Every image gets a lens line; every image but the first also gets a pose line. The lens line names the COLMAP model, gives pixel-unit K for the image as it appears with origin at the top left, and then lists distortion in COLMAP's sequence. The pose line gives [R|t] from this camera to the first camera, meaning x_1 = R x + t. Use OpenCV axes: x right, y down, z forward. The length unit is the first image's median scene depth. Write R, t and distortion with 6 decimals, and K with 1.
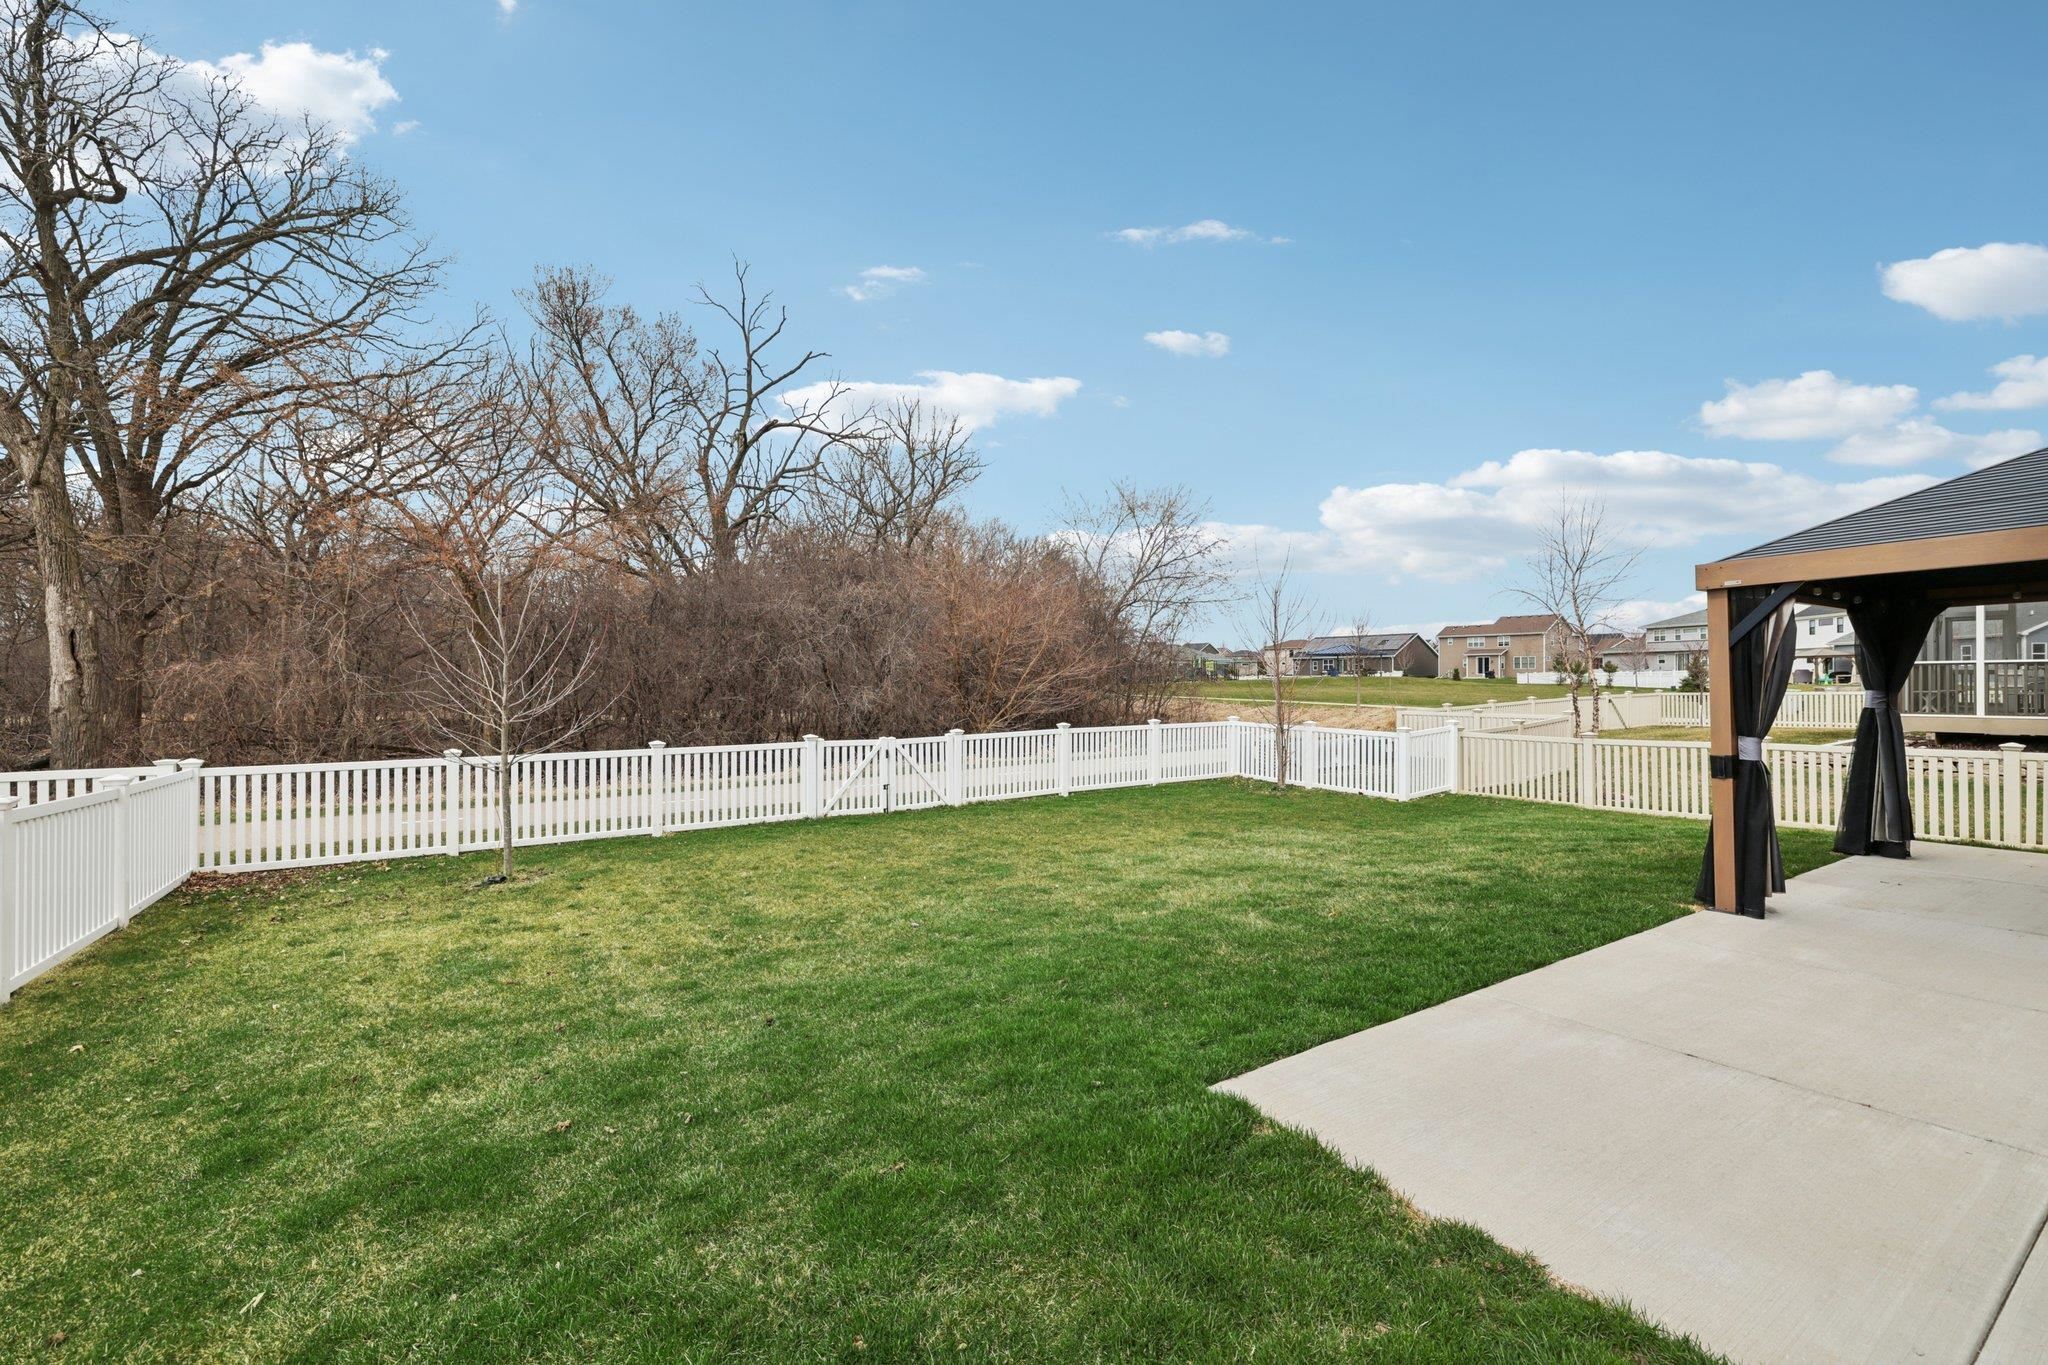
lens RADIAL K [[871.7, 0, 1024.0], [0, 871.7, 682.5], [0, 0, 1]] dist [-0.001600, -0.000030]
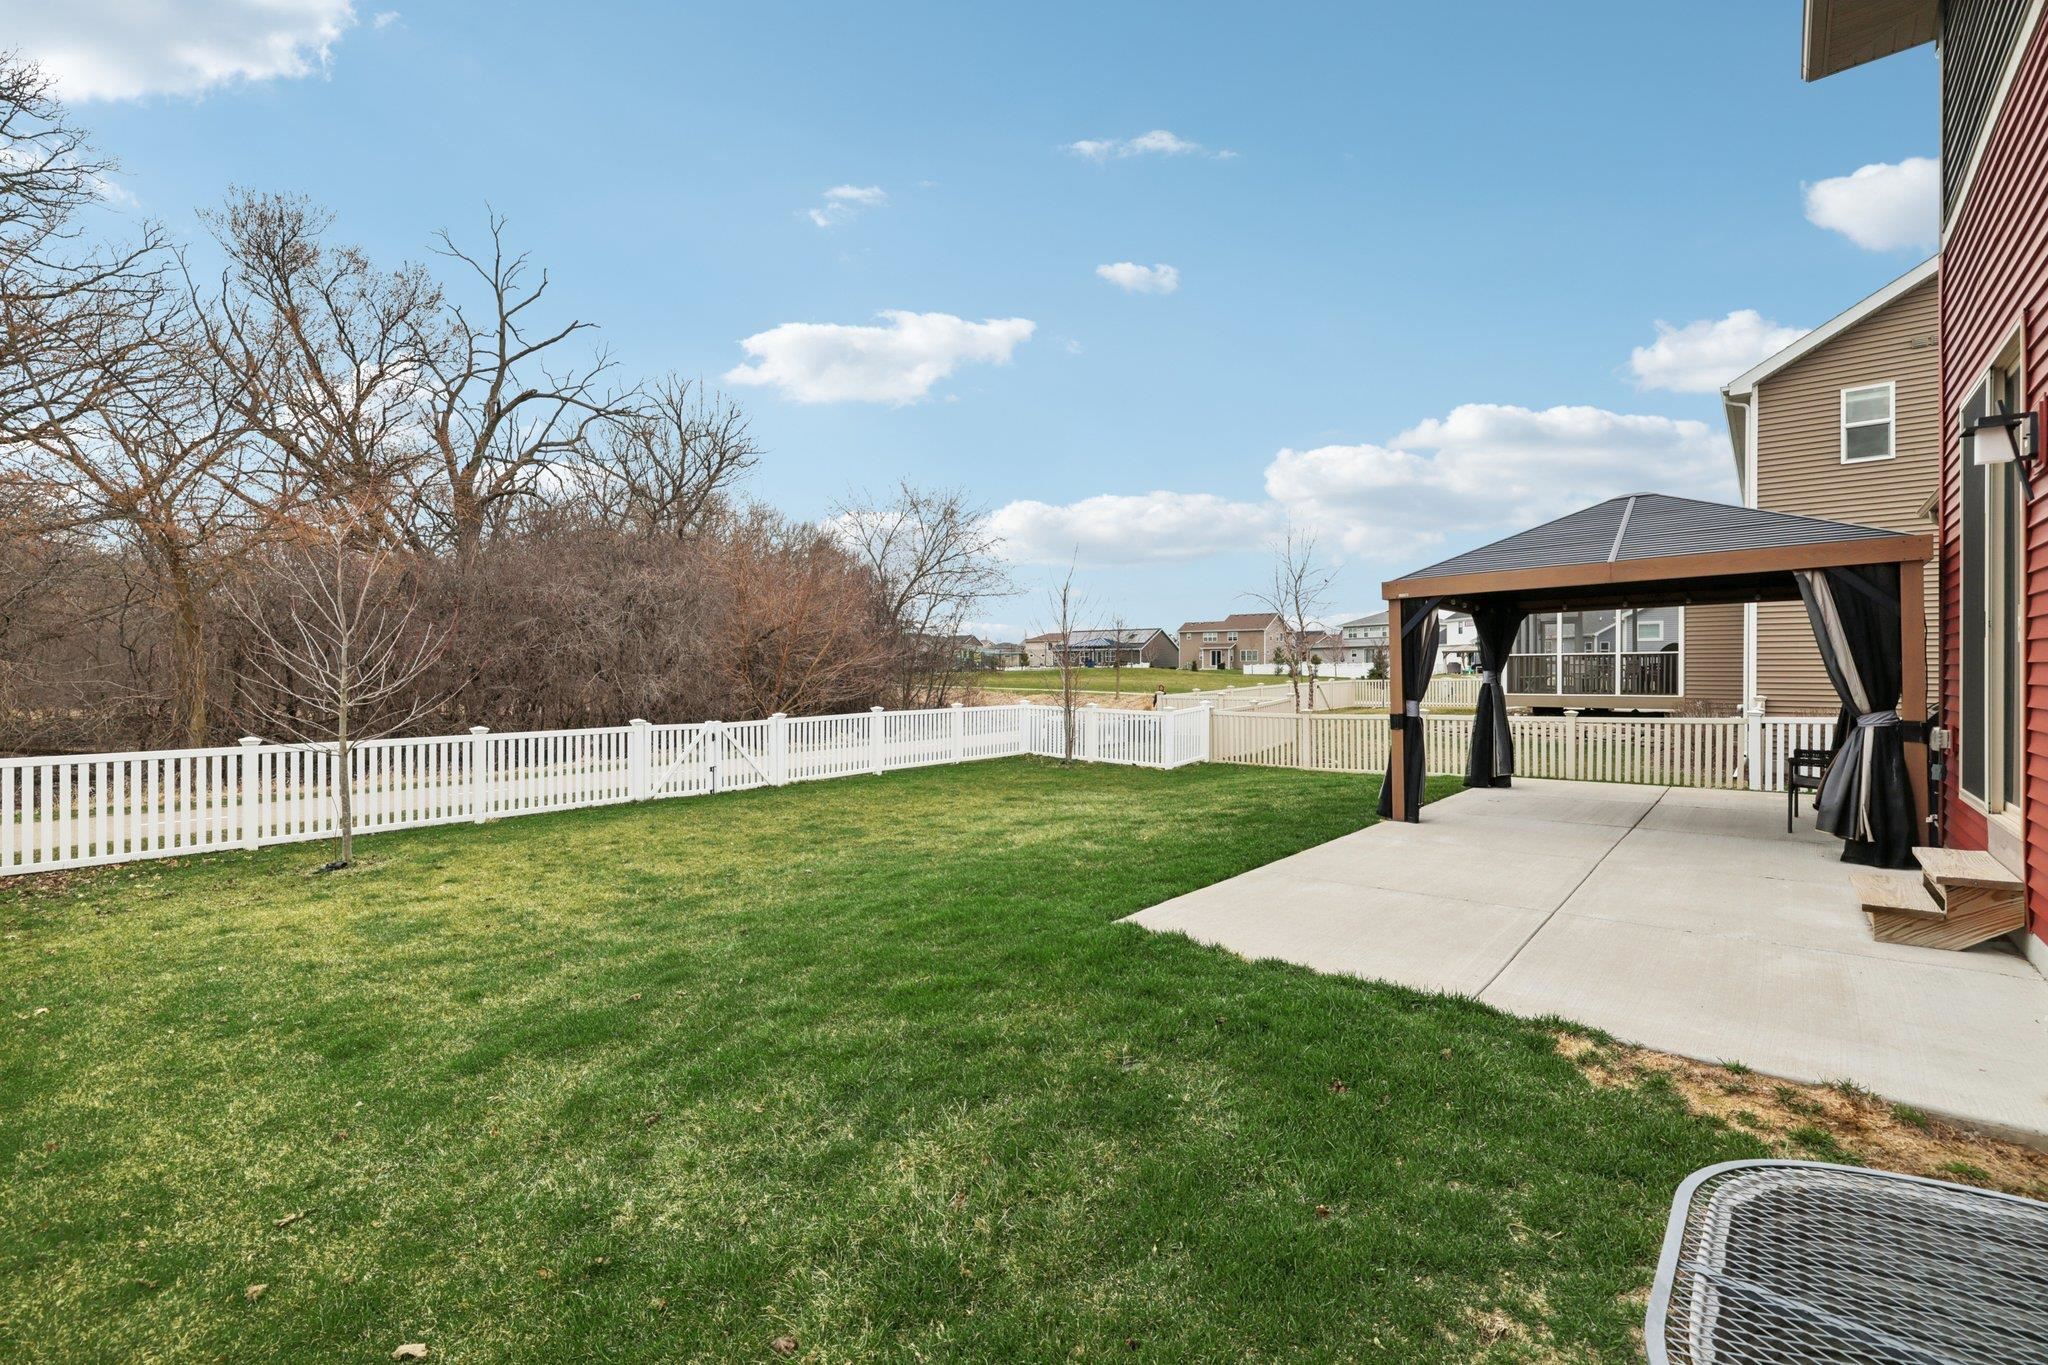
lens RADIAL K [[871.7, 0, 1024.0], [0, 871.7, 682.5], [0, 0, 1]] dist [-0.001600, -0.000030]
pose [[0.963618, -0.003077, 0.267264, -0.069308], [0.000507, 0.999953, 0.009683, 0.006216], [-0.267281, -0.009195, 0.963575, -0.087269]]
